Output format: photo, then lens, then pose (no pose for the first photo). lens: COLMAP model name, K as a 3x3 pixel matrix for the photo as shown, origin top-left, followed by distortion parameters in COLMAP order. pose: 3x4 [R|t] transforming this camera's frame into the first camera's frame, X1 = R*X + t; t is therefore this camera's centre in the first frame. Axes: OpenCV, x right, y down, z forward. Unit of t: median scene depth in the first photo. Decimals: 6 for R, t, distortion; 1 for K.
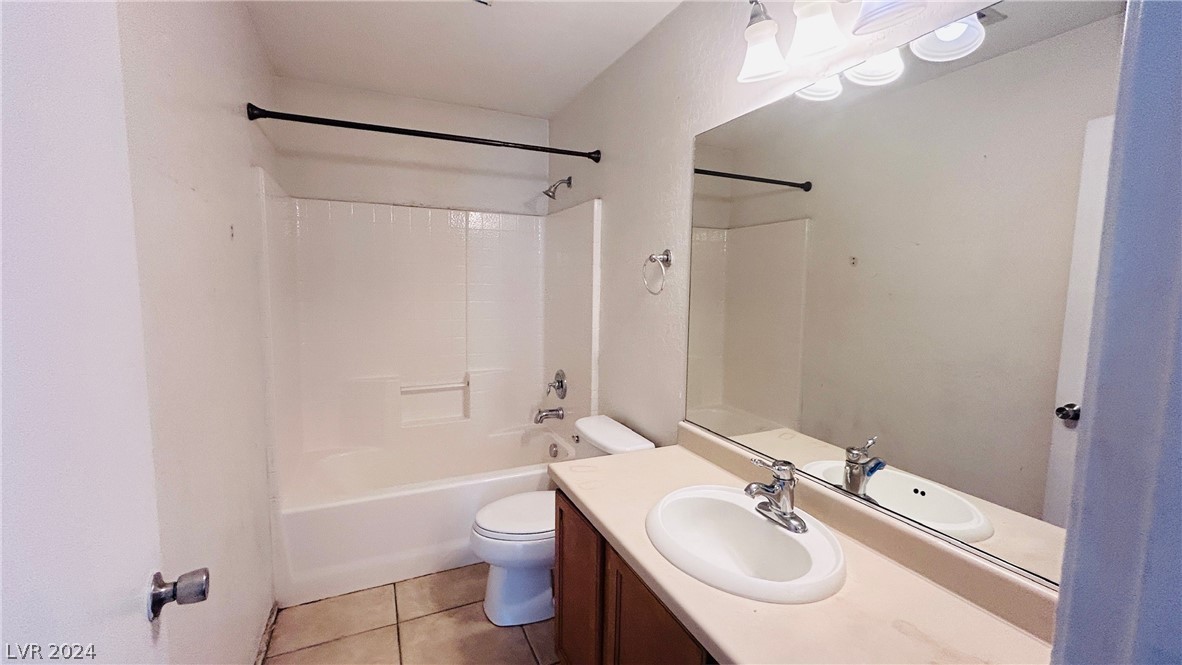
lens RADIAL K [[472.6, 0, 572.0], [0, 472.6, 329.5], [0, 0, 1]] dist [-0.000365, 0.000015]
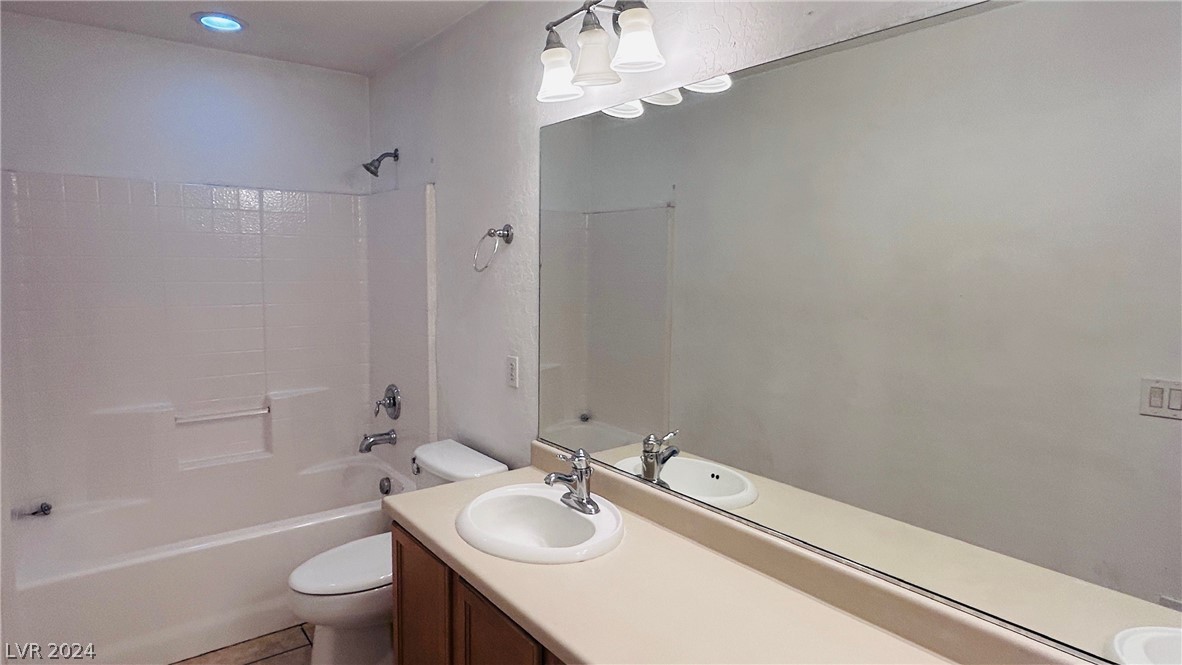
lens RADIAL K [[683.4, 0, 591.0], [0, 683.4, 332.5], [0, 0, 1]] dist [-0.004338, -0.001020]
pose [[0.973736, -0.025782, 0.226216, 0.055317], [0.024394, 0.999663, 0.008931, -0.007955], [-0.226370, -0.003179, 0.974036, -0.267329]]
